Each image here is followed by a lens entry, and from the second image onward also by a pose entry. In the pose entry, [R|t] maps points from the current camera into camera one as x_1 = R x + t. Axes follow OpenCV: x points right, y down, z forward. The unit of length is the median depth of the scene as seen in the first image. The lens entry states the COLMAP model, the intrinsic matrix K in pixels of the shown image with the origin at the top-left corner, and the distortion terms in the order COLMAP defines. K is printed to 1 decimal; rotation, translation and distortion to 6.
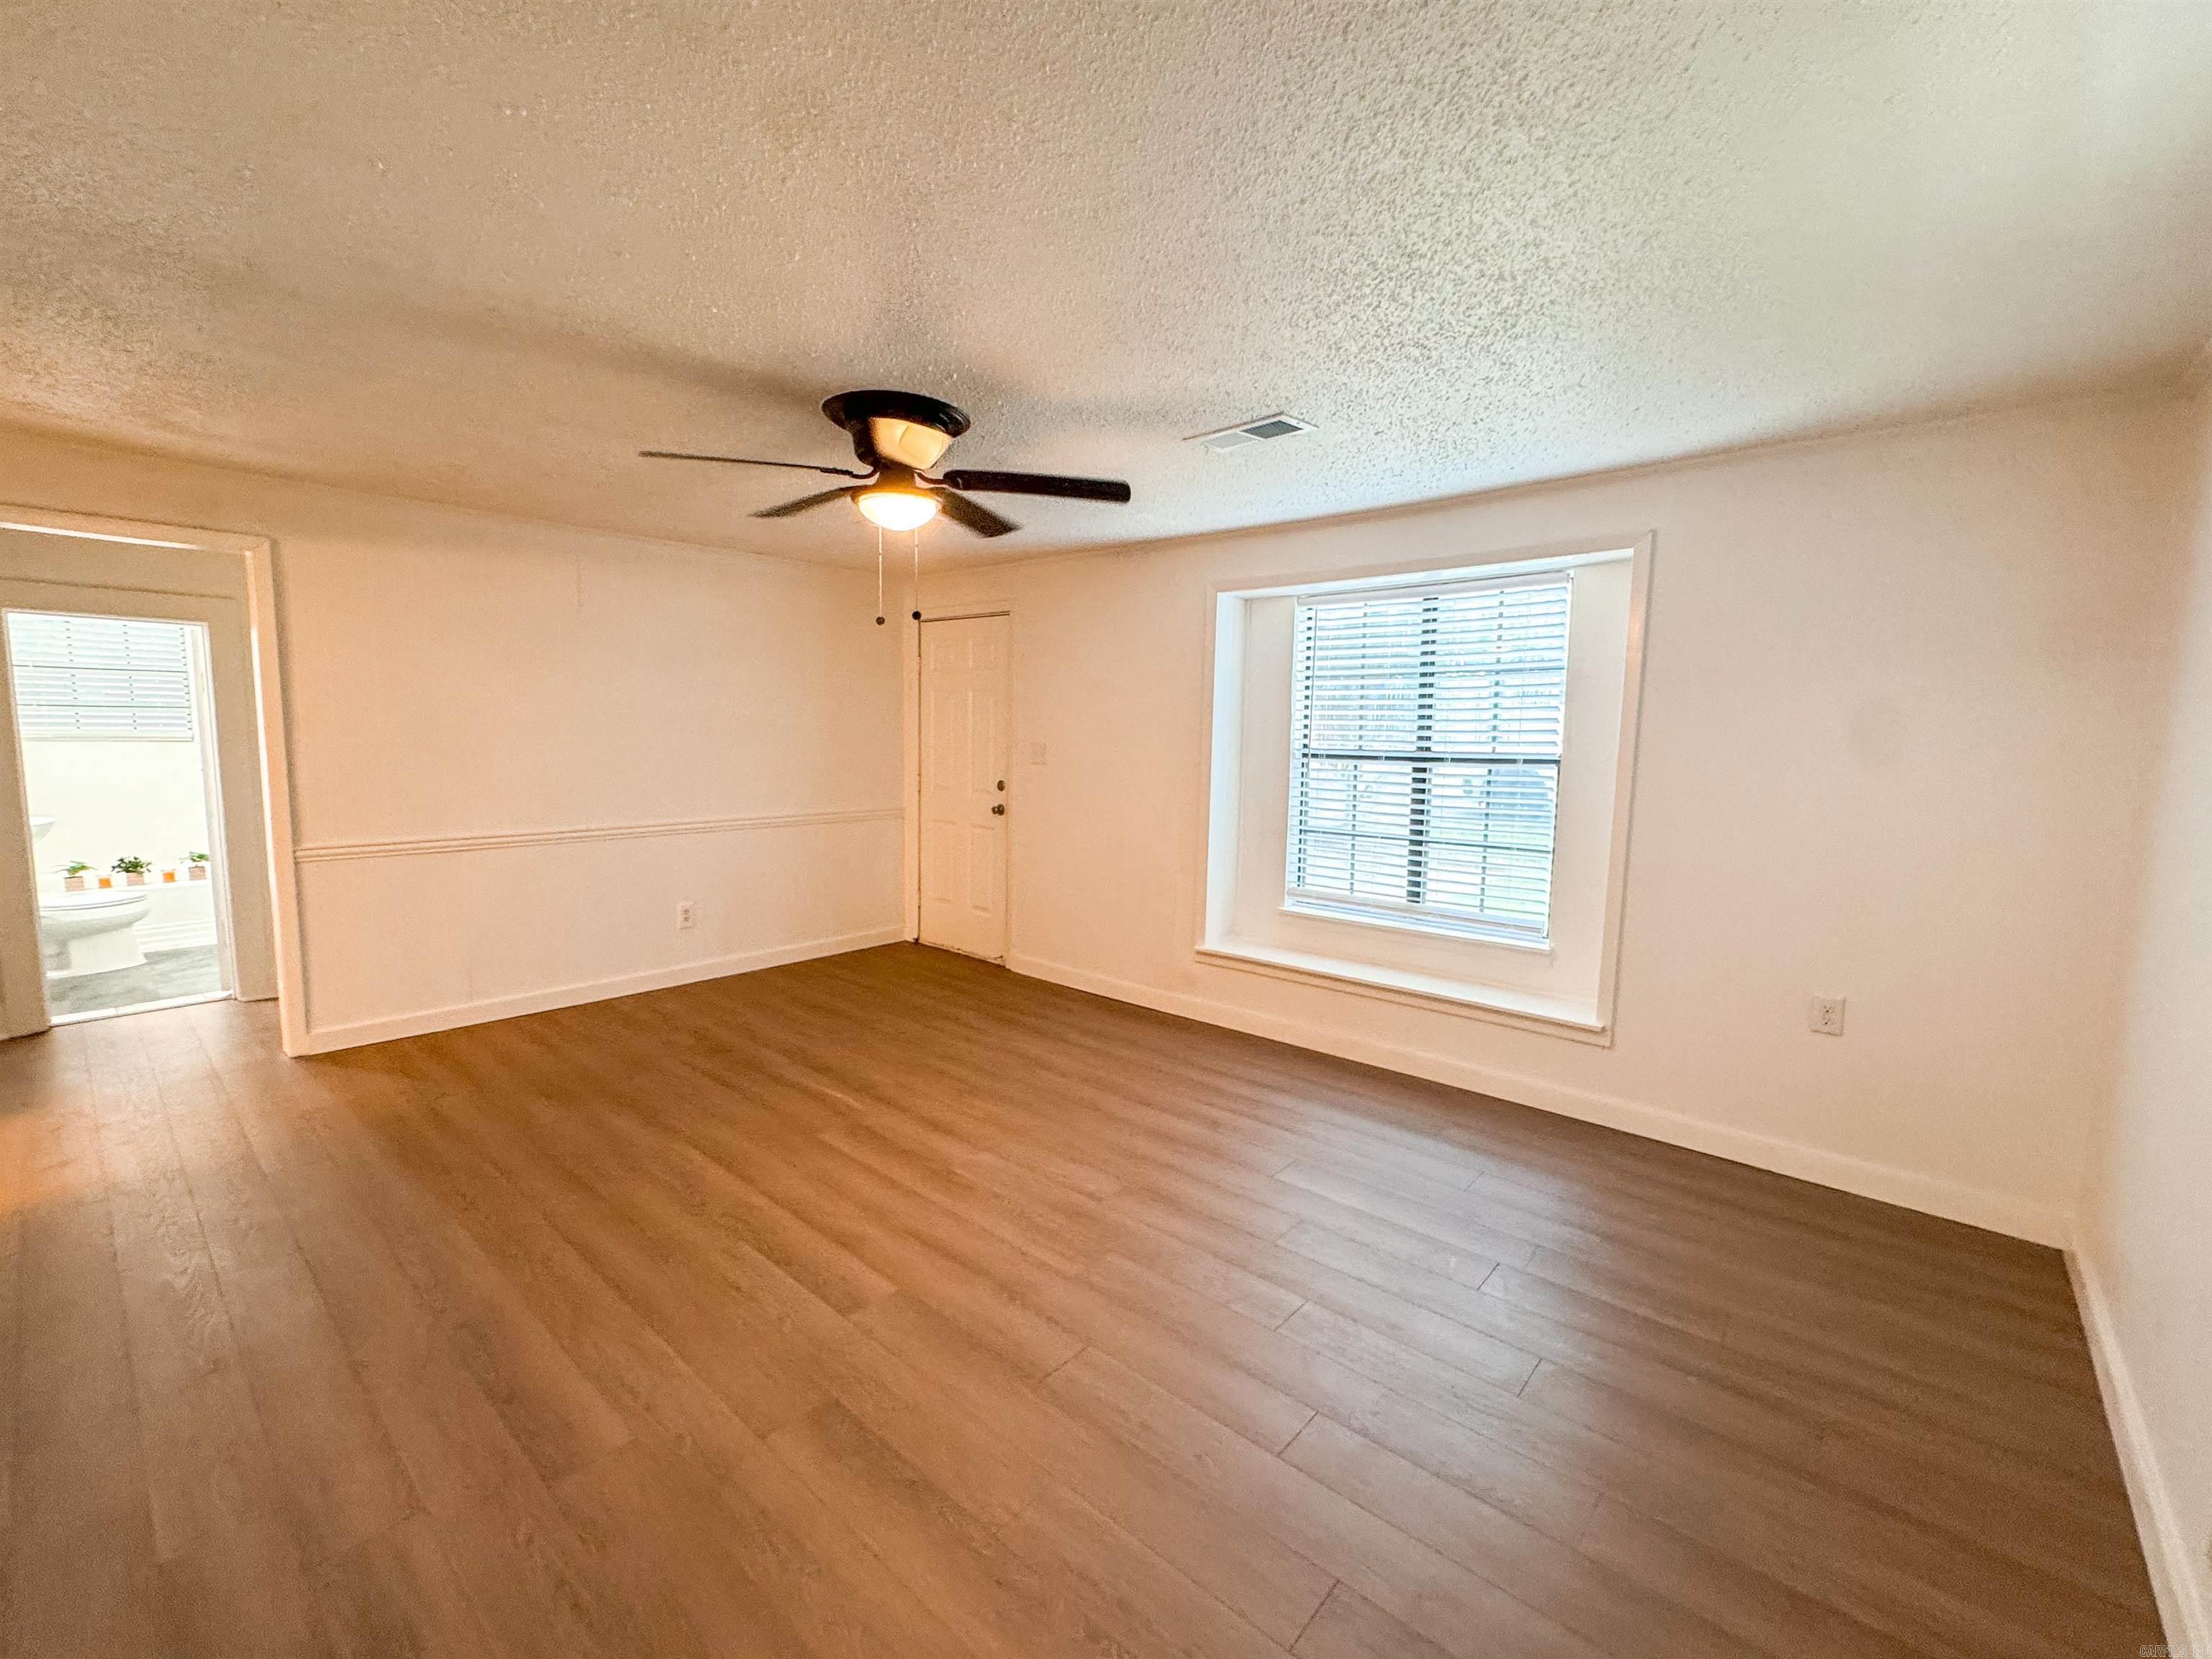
lens RADIAL K [[914.7, 0, 1101.8], [0, 914.7, 822.8], [0, 0, 1]] dist [-0.001764, 0.000172]
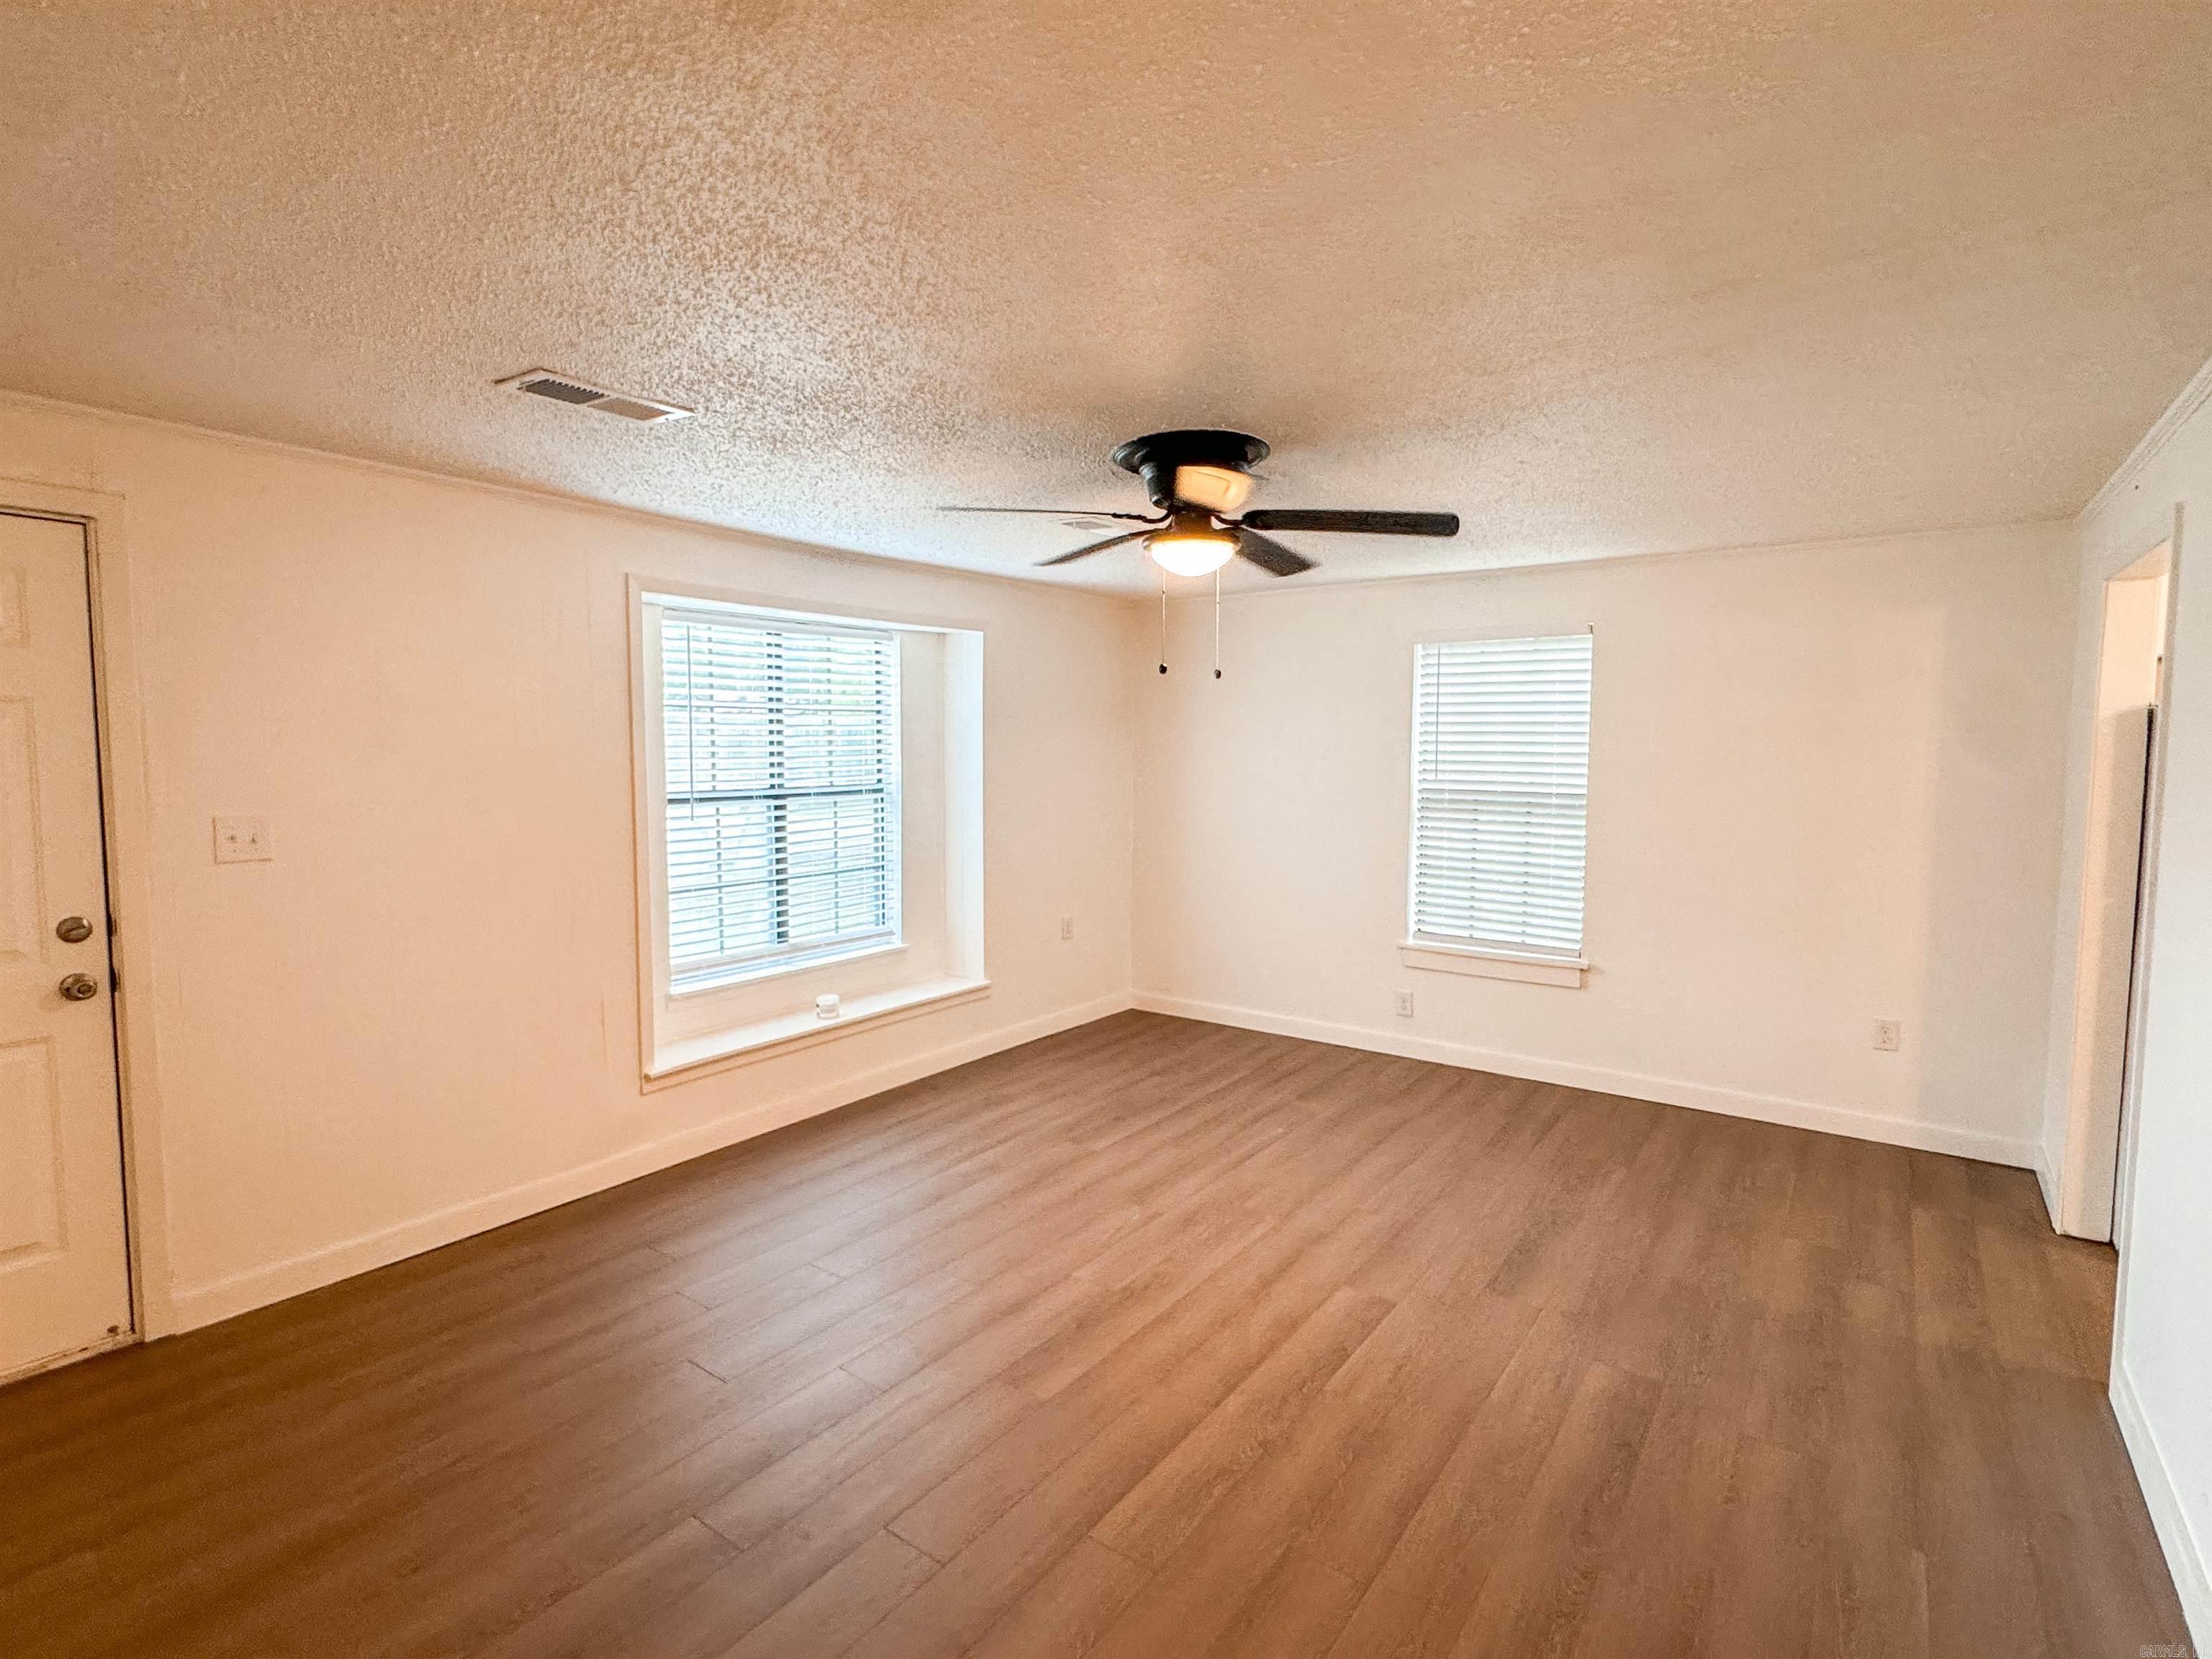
lens RADIAL K [[1048.0, 0, 1101.6], [0, 1048.0, 798.3], [0, 0, 1]] dist [-0.015739, -0.000027]
pose [[-0.070648, -0.063716, 0.995464, -1.127020], [0.104238, 0.992022, 0.070893, -0.157671], [-0.992040, 0.108774, -0.063442, 1.032874]]
